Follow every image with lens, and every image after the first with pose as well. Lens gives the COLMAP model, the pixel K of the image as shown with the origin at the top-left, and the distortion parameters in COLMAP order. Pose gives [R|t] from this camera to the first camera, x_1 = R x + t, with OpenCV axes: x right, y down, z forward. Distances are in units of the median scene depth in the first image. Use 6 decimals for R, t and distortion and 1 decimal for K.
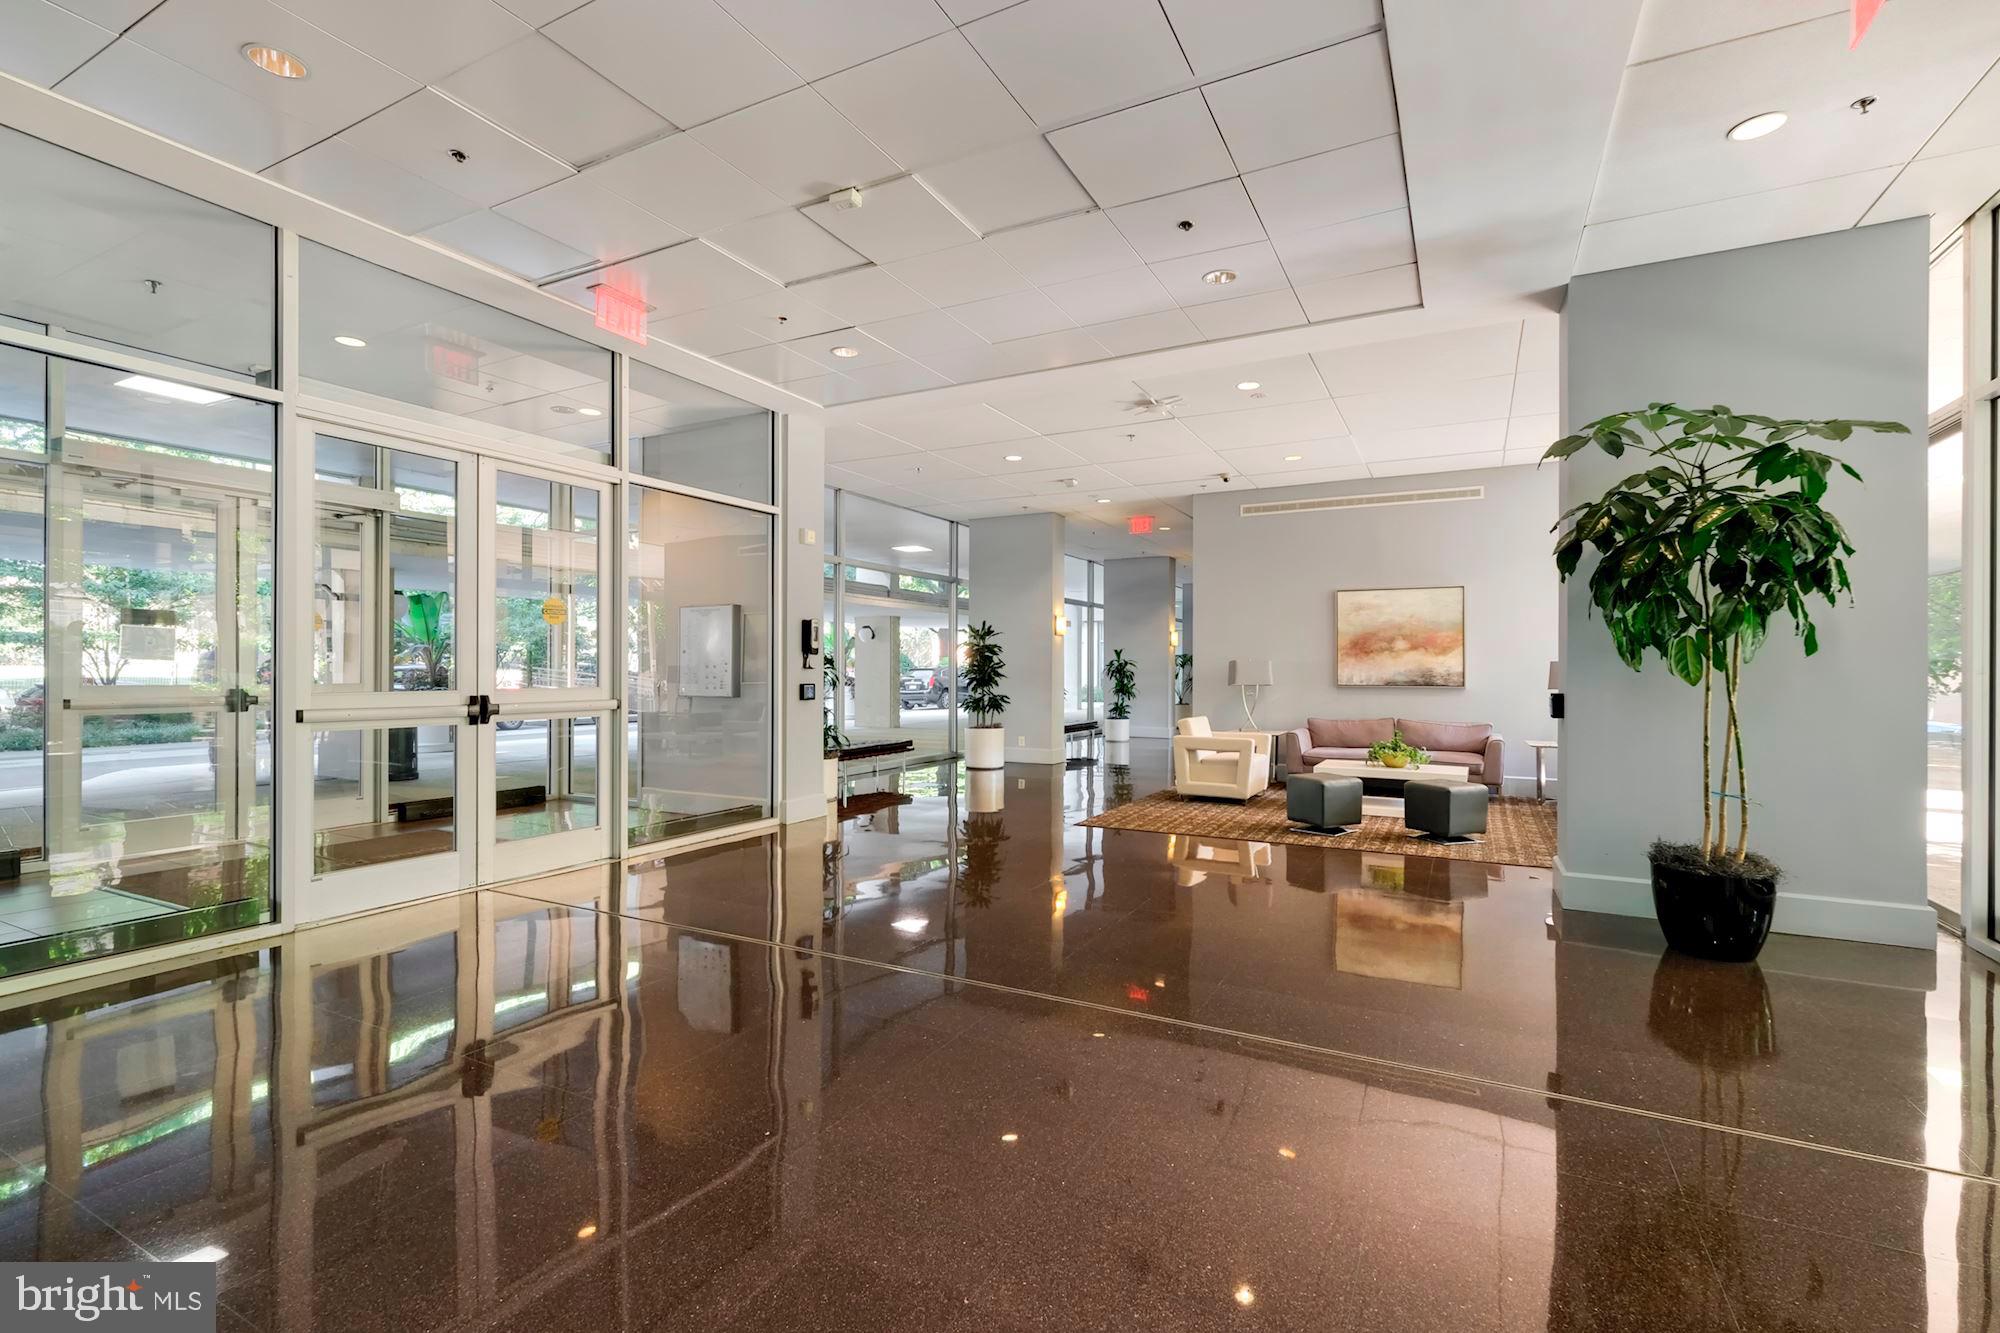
lens RADIAL K [[882.2, 0, 995.9], [0, 882.2, 666.5], [0, 0, 1]] dist [-0.001031, 0.001632]
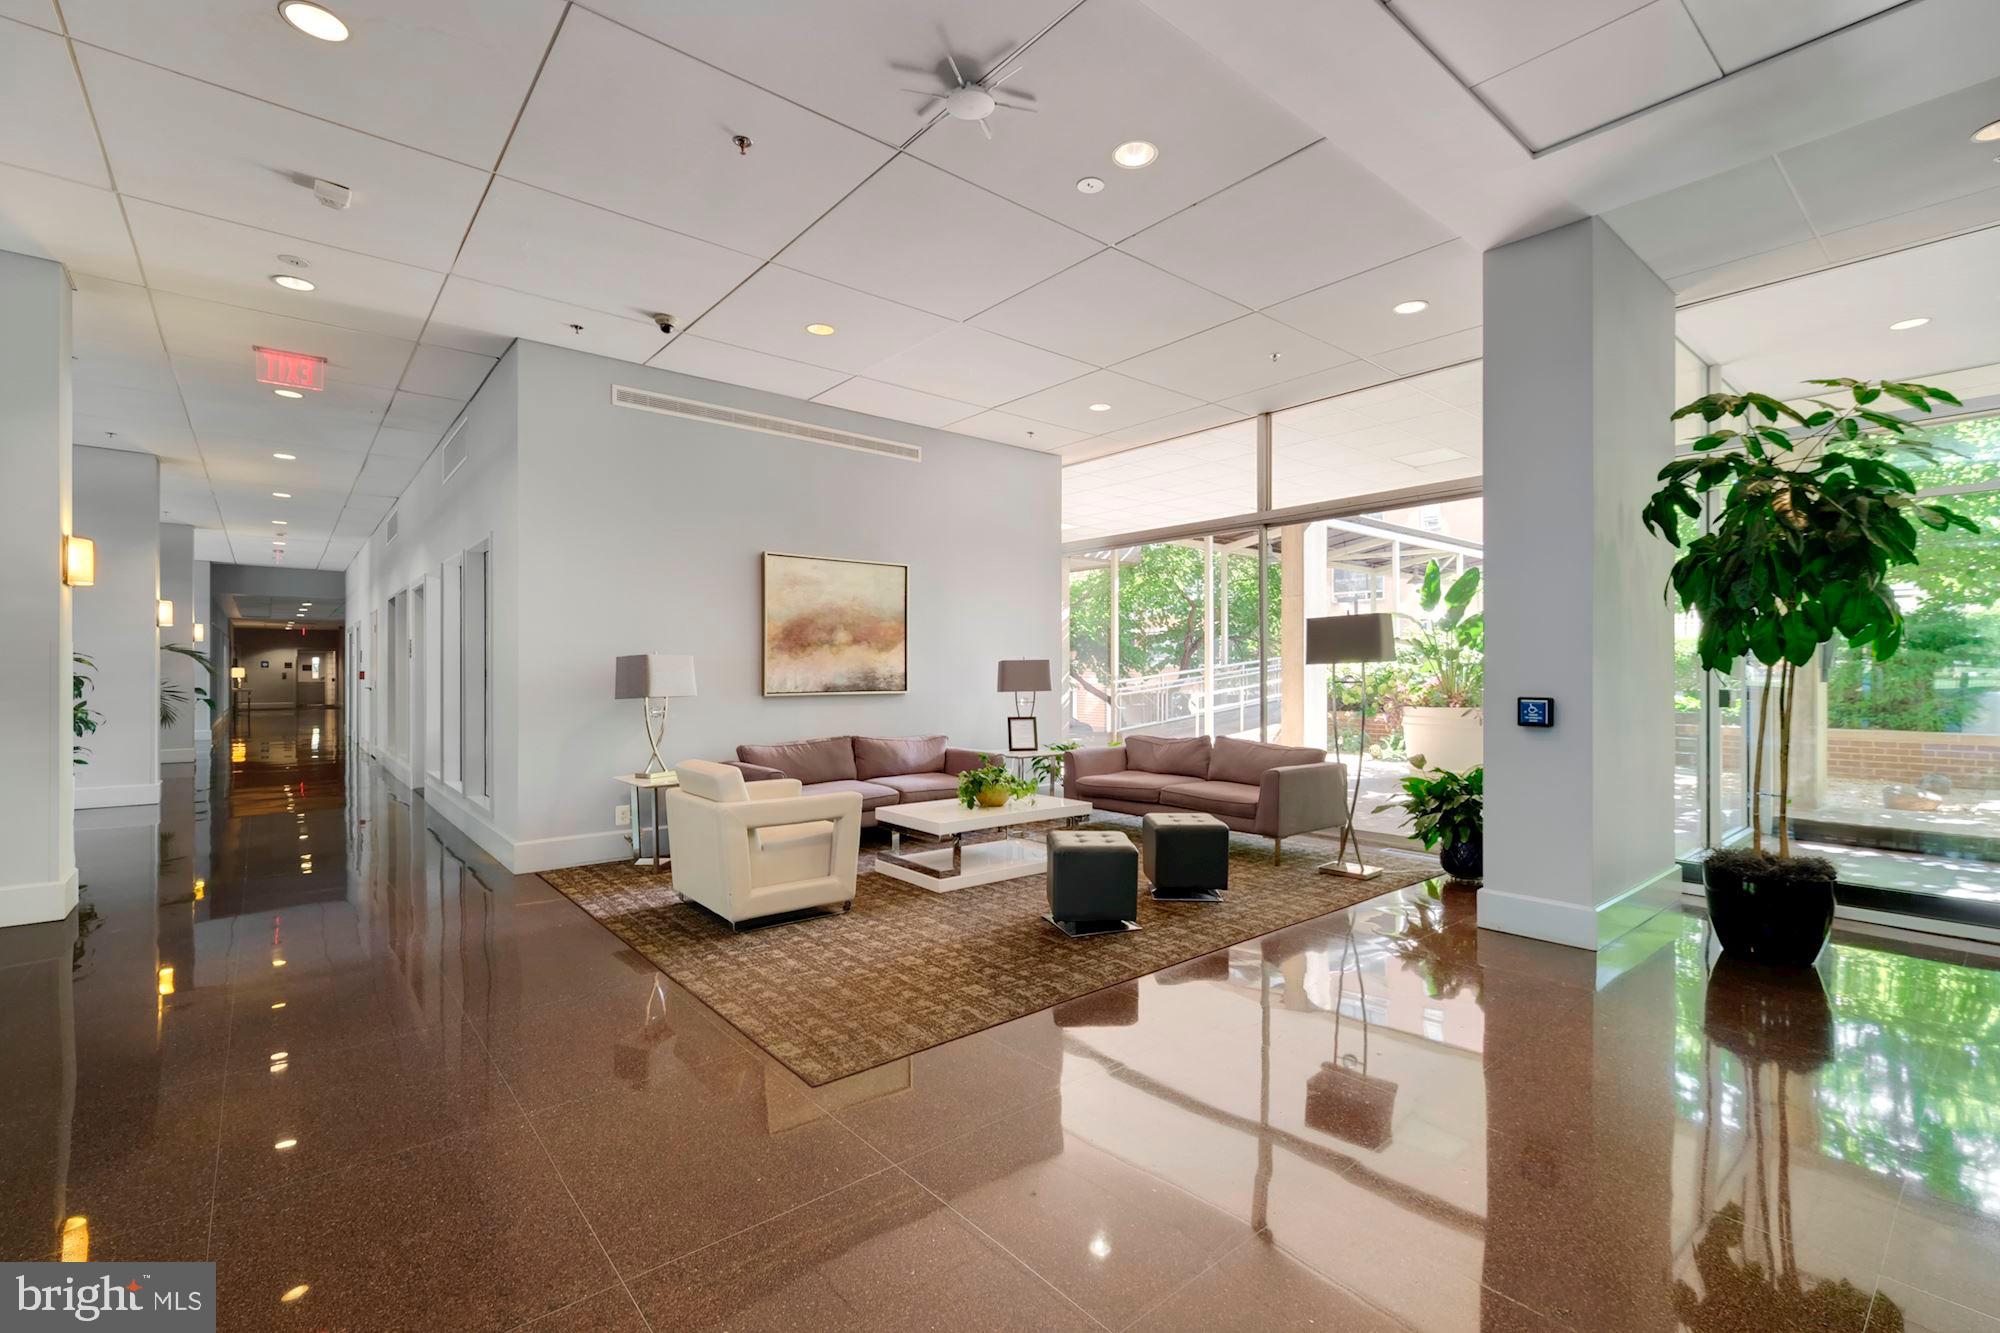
lens RADIAL K [[882.2, 0, 1007.3], [0, 882.2, 675.0], [0, 0, 1]] dist [-0.001031, 0.001632]
pose [[0.369568, -0.004175, 0.929194, -0.174832], [-0.002710, 0.999981, 0.005571, 0.002850], [-0.929200, -0.004577, 0.369550, 0.596216]]
